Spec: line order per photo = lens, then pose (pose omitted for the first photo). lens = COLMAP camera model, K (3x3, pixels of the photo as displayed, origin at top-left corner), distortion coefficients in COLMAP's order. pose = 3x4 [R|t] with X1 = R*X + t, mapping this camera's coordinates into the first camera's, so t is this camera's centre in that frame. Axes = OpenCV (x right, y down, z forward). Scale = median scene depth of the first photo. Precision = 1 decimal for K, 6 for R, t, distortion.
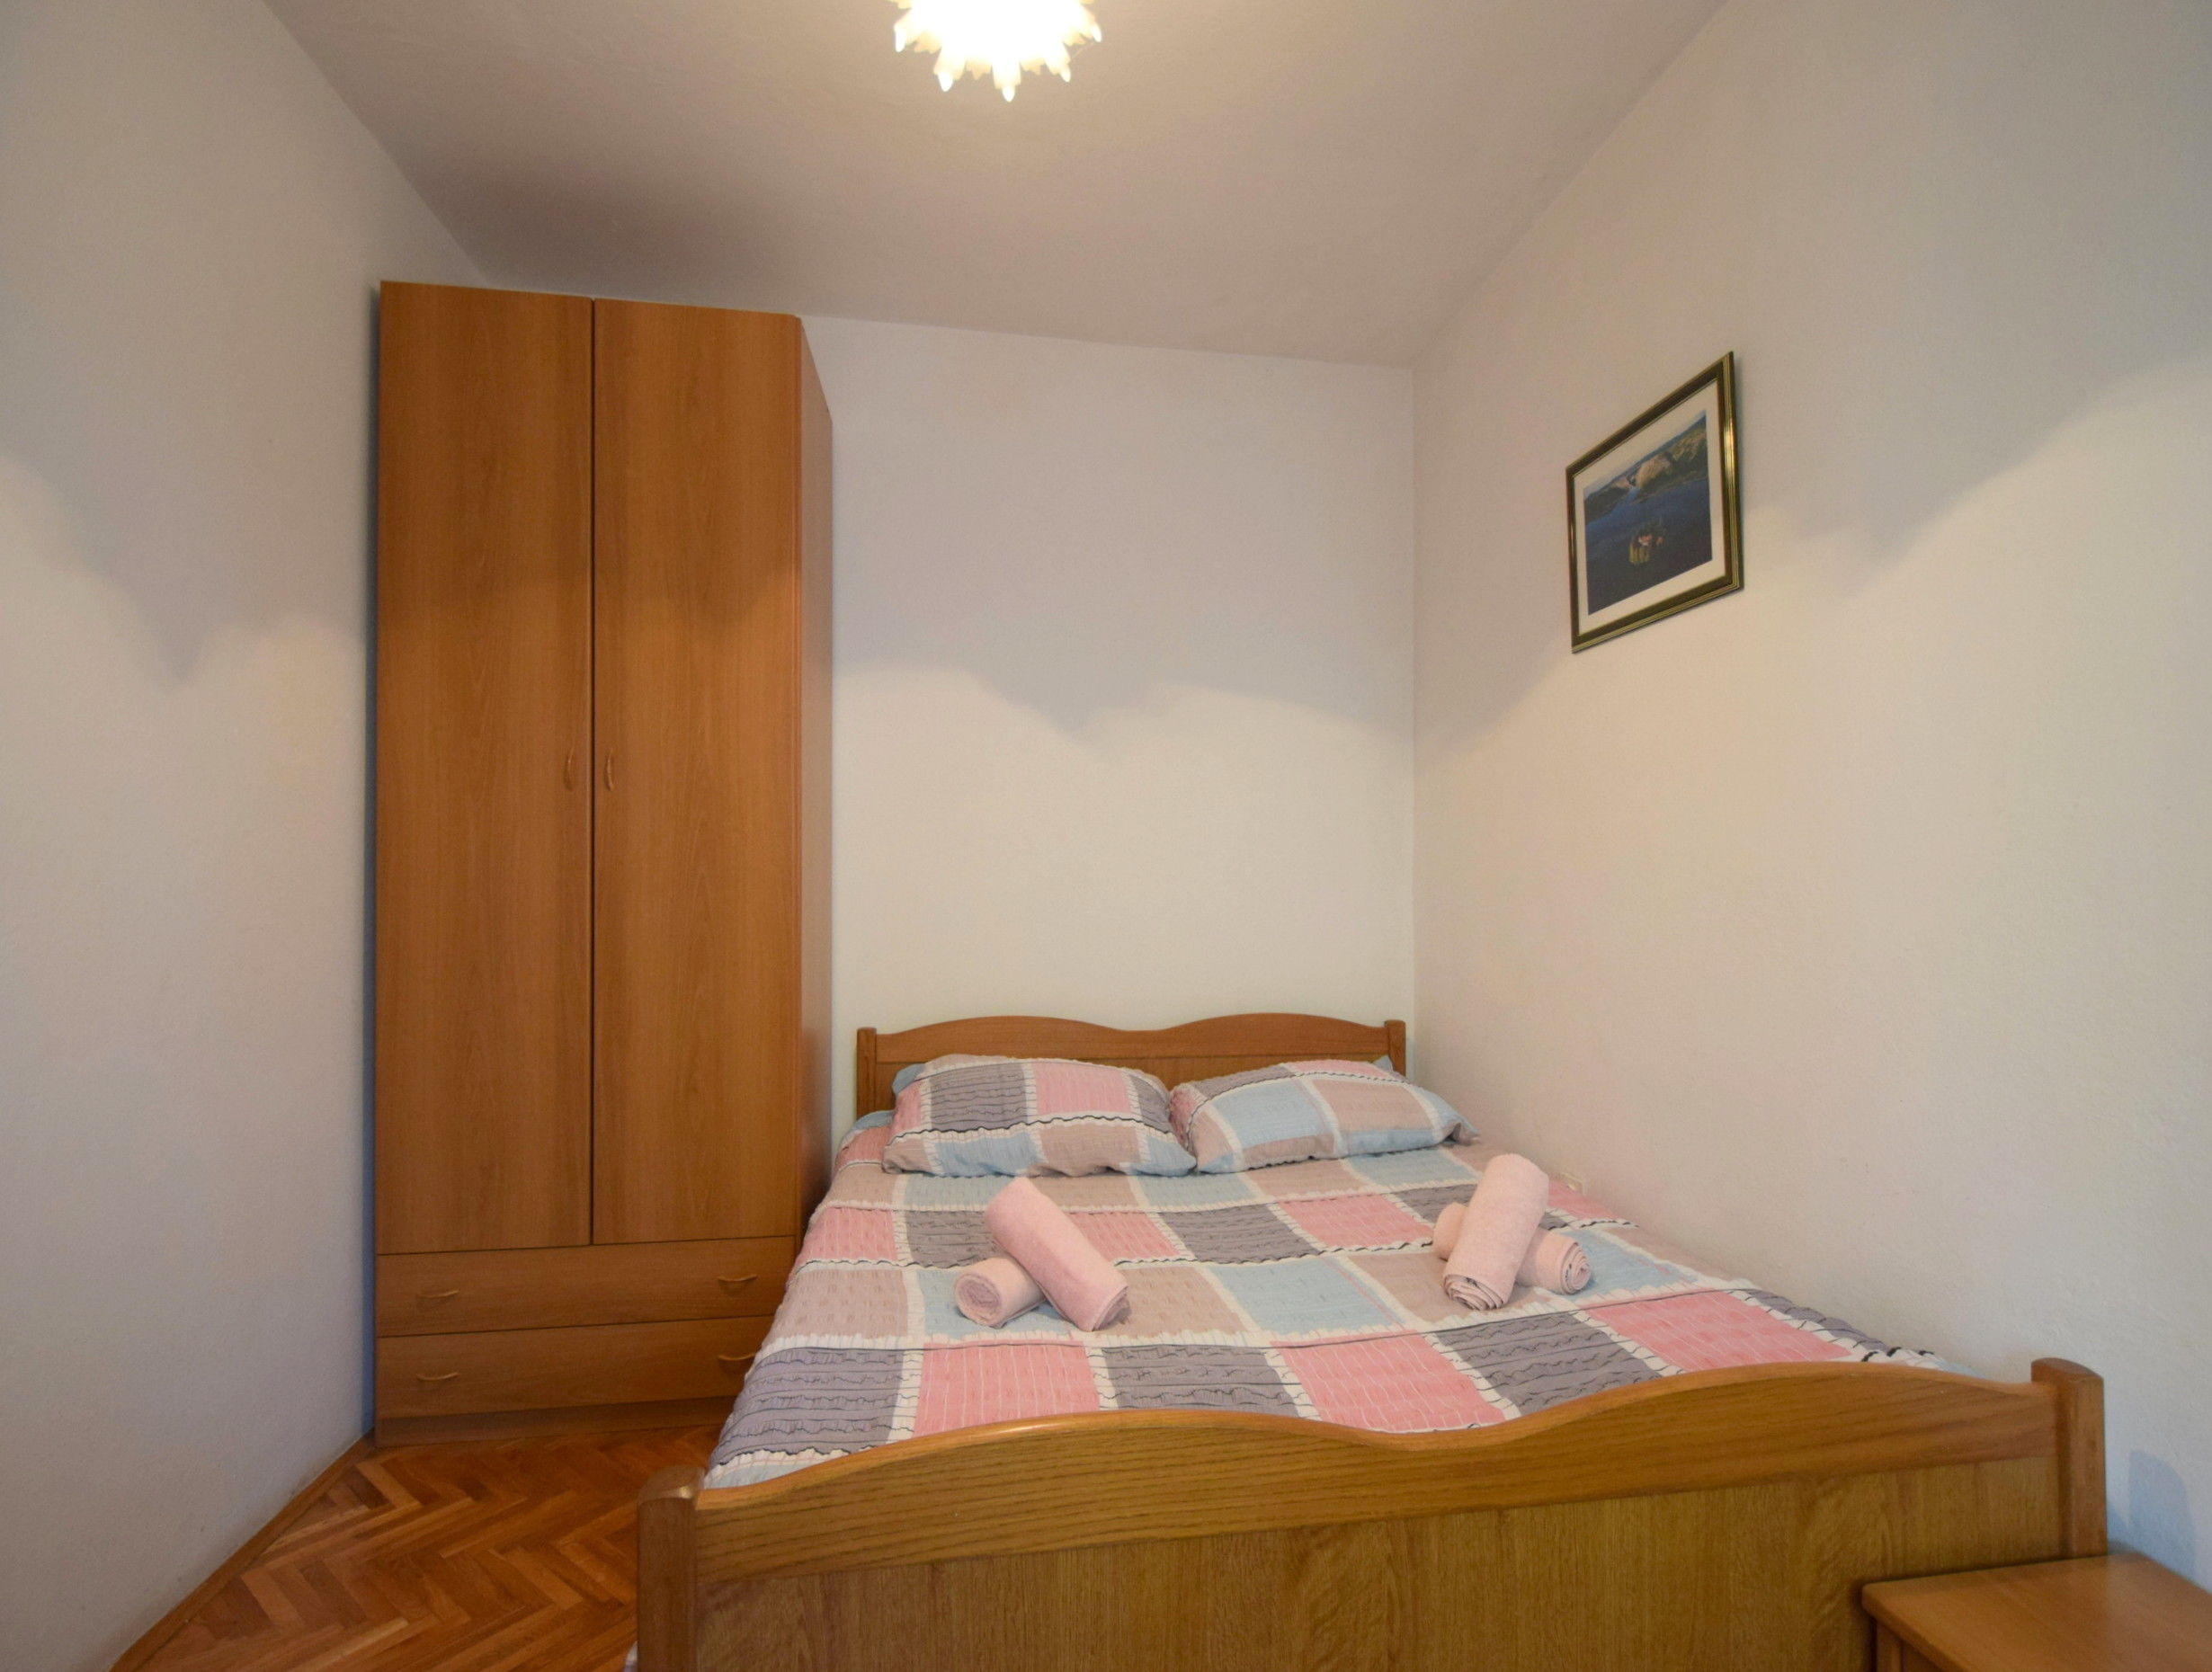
lens RADIAL K [[965.8, 0, 1105.7], [0, 965.8, 843.9], [0, 0, 1]] dist [0.010720, -0.009120]
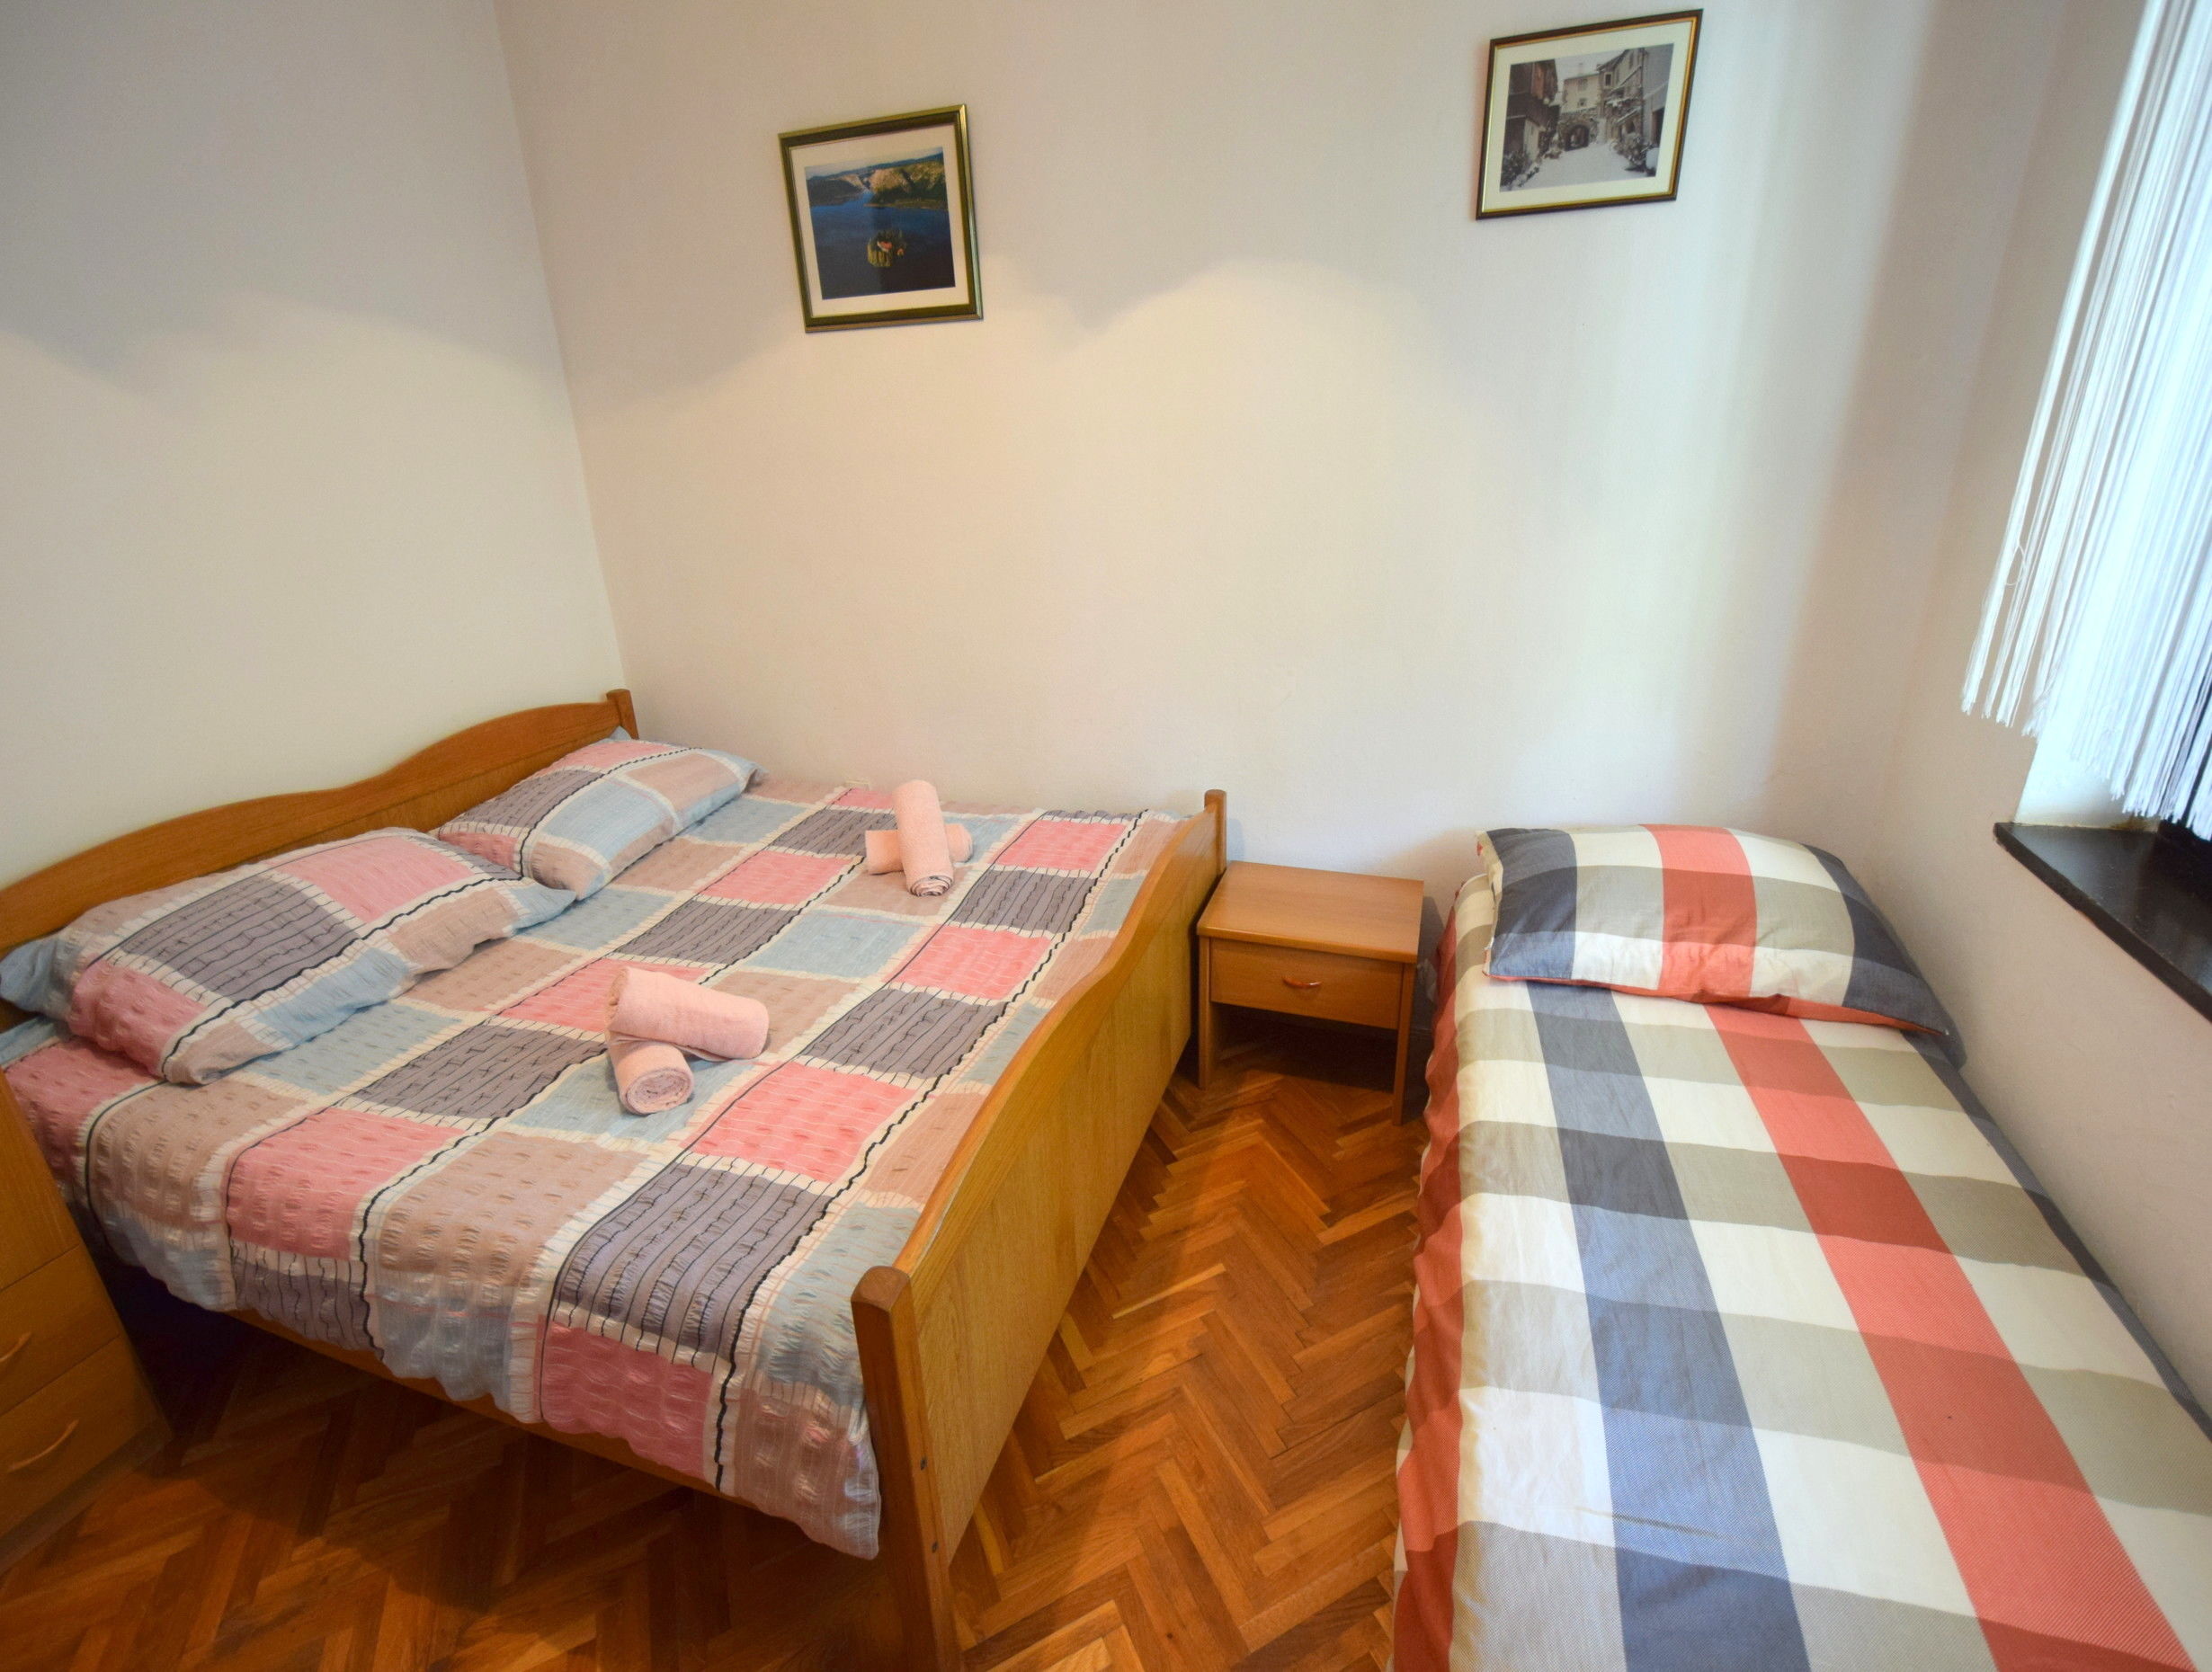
lens RADIAL K [[976.8, 0, 1109.2], [0, 976.8, 739.1], [0, 0, 1]] dist [0.012234, -0.006073]
pose [[0.478810, -0.277878, 0.832781, -0.432334], [0.002223, 0.948967, 0.315368, -0.119127], [-0.877916, -0.149150, 0.454993, 0.140459]]
